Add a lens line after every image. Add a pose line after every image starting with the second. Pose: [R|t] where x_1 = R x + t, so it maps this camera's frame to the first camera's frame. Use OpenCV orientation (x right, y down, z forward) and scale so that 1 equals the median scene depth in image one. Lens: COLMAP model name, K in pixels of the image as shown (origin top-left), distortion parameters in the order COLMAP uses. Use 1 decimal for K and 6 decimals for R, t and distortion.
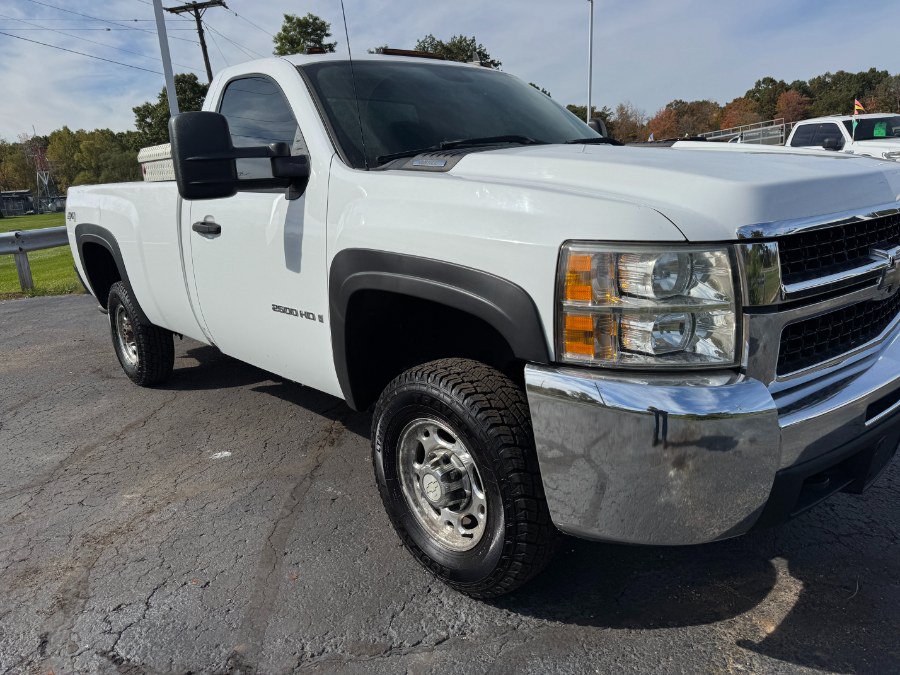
lens RADIAL K [[643.8, 0, 448.3], [0, 643.8, 337.3], [0, 0, 1]] dist [0.006443, -0.009008]
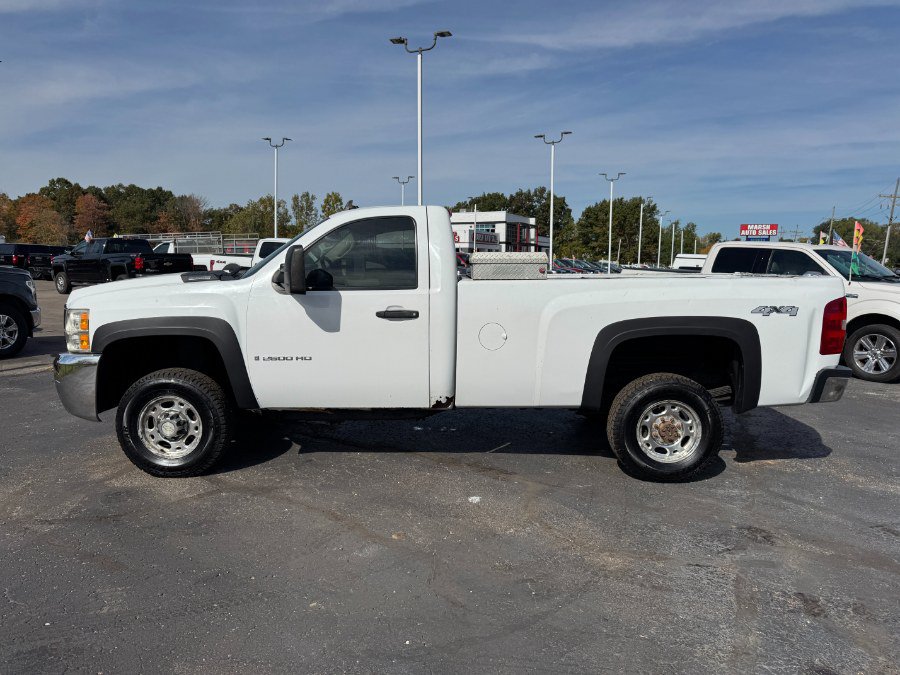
lens RADIAL K [[634.3, 0, 450.0], [0, 634.3, 337.5], [0, 0, 1]] dist [0.096126, -0.123930]
pose [[0.535014, -0.030327, 0.844299, -1.042852], [0.156670, 0.985583, -0.063876, -0.039275], [-0.830190, 0.166451, 0.532052, 0.249618]]
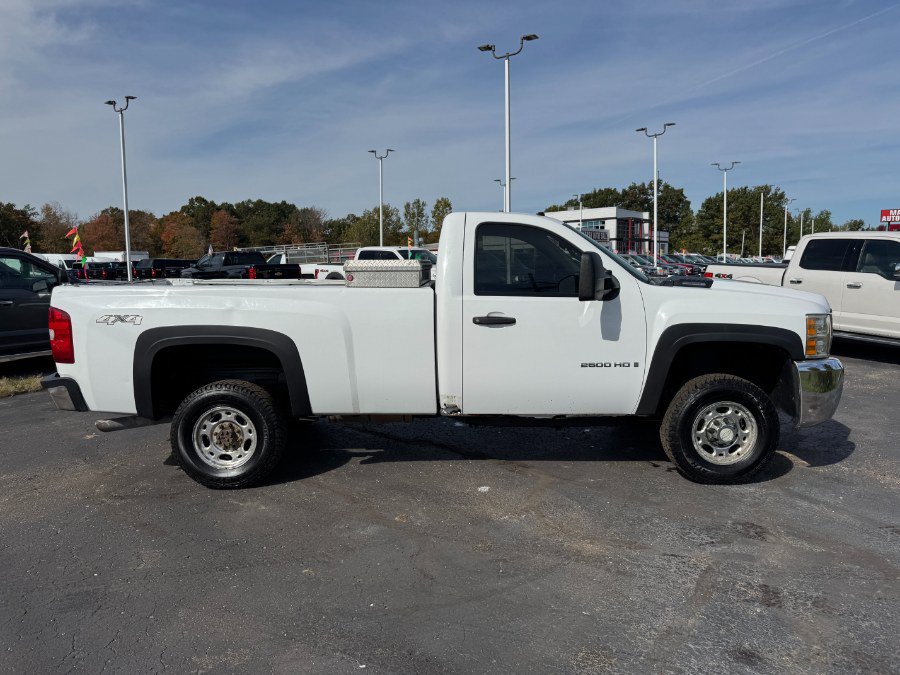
lens RADIAL K [[634.0, 0, 453.6], [0, 634.0, 334.0], [0, 0, 1]] dist [0.137598, -0.210512]
pose [[0.670275, -0.032629, 0.741395, -1.013501], [0.155924, 0.982925, -0.097708, -0.009636], [-0.725548, 0.181092, 0.663917, 0.082078]]
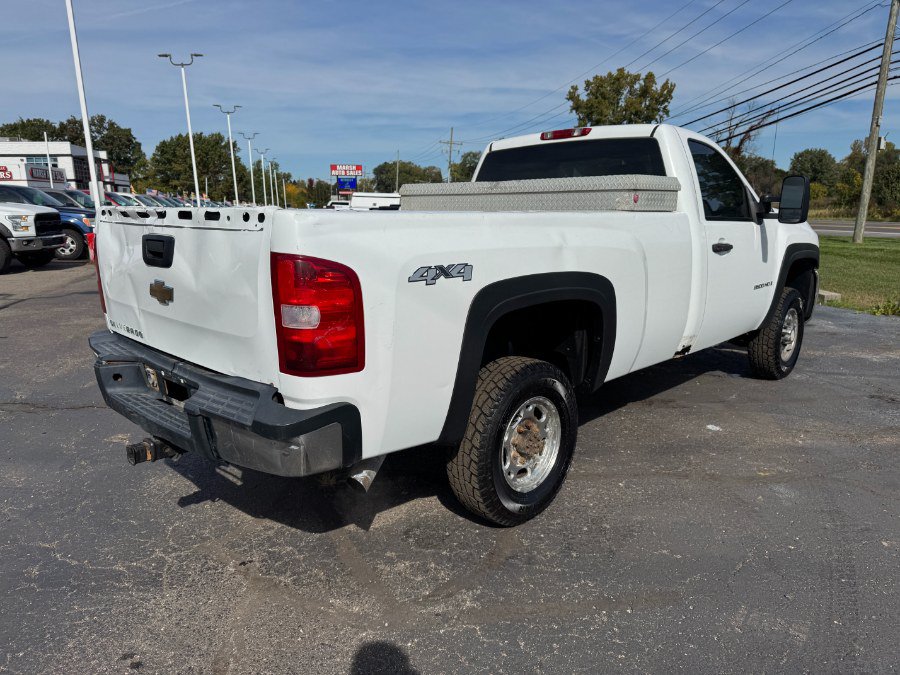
lens RADIAL K [[636.7, 0, 451.3], [0, 636.7, 341.0], [0, 0, 1]] dist [0.044328, -0.052064]
pose [[-0.070463, -0.149185, 0.986295, -1.140136], [0.251627, 0.954120, 0.162295, -0.233419], [-0.965256, 0.259614, -0.029691, 1.109444]]
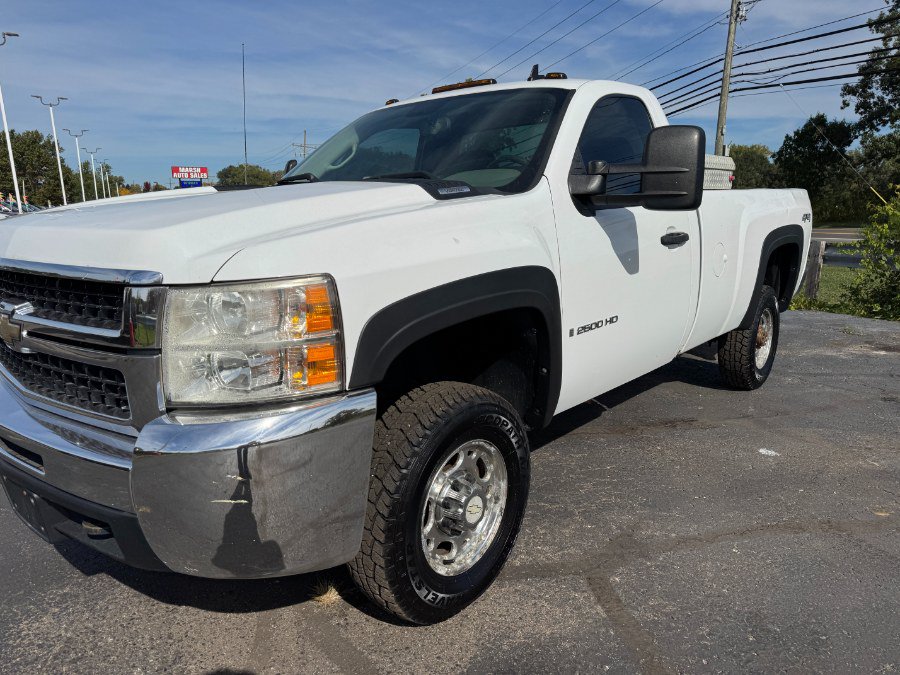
lens RADIAL K [[641.4, 0, 447.3], [0, 641.4, 339.0], [0, 0, 1]] dist [-0.004143, 0.002017]
pose [[-0.285108, -0.128773, 0.949806, -0.869547], [0.254107, 0.945322, 0.204442, -0.250875], [-0.924199, 0.299641, -0.236796, 1.245956]]
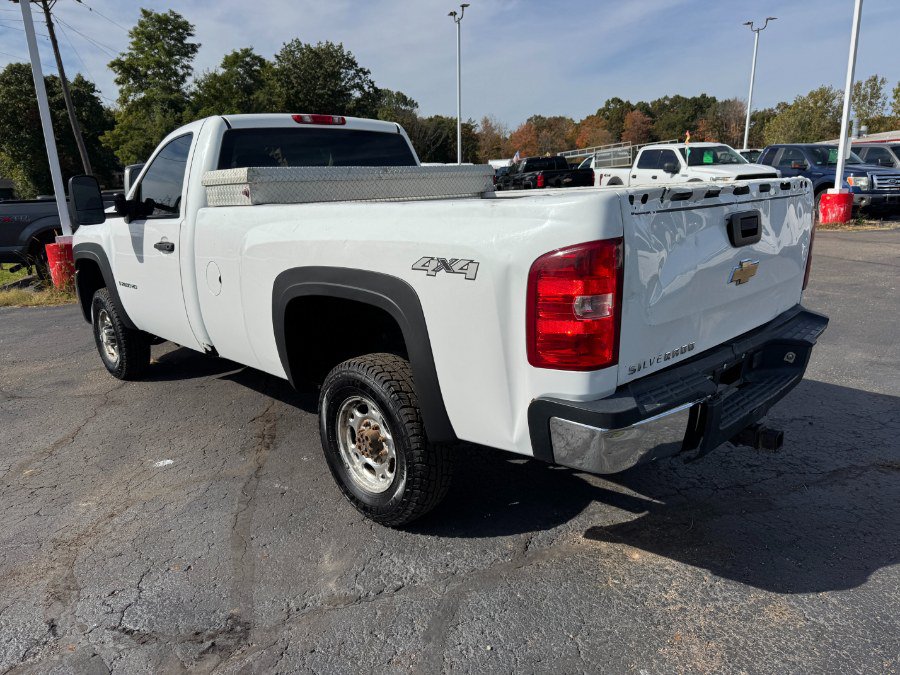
lens RADIAL K [[645.5, 0, 450.0], [0, 645.5, 337.5], [0, 0, 1]] dist [0.011652, -0.018292]
pose [[0.979759, -0.022994, 0.198854, -0.067425], [0.024801, 0.999671, -0.006603, -0.007671], [-0.198637, 0.011401, 0.980007, -0.124619]]
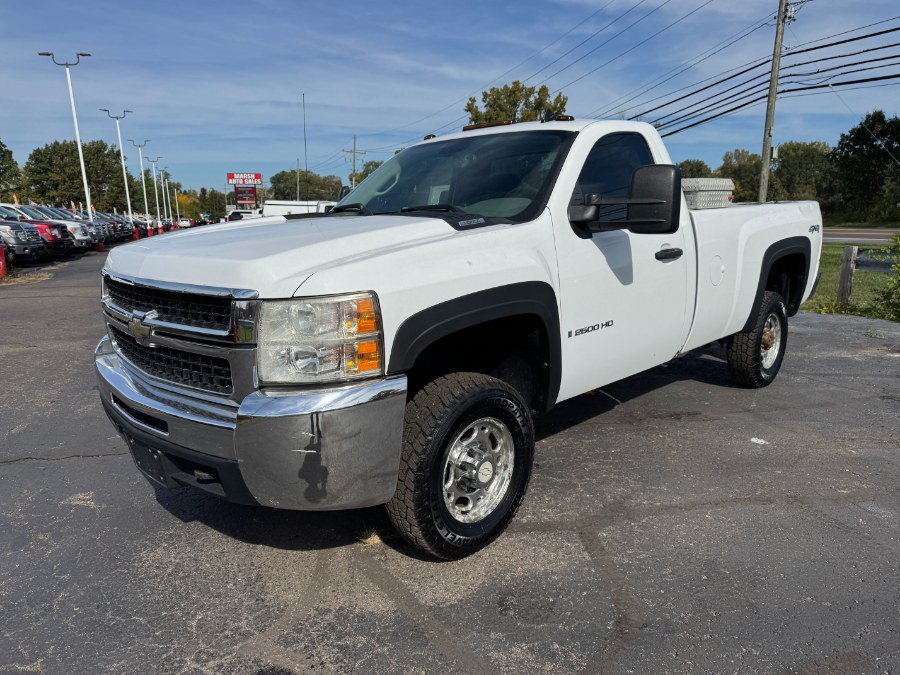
lens RADIAL K [[640.3, 0, 450.0], [0, 640.3, 337.5], [0, 0, 1]] dist [0.008634, -0.009379]
pose [[-0.218211, -0.124711, 0.967900, -1.001404], [0.262995, 0.947593, 0.181386, -0.268548], [-0.939797, 0.294133, -0.173977, 1.252475]]
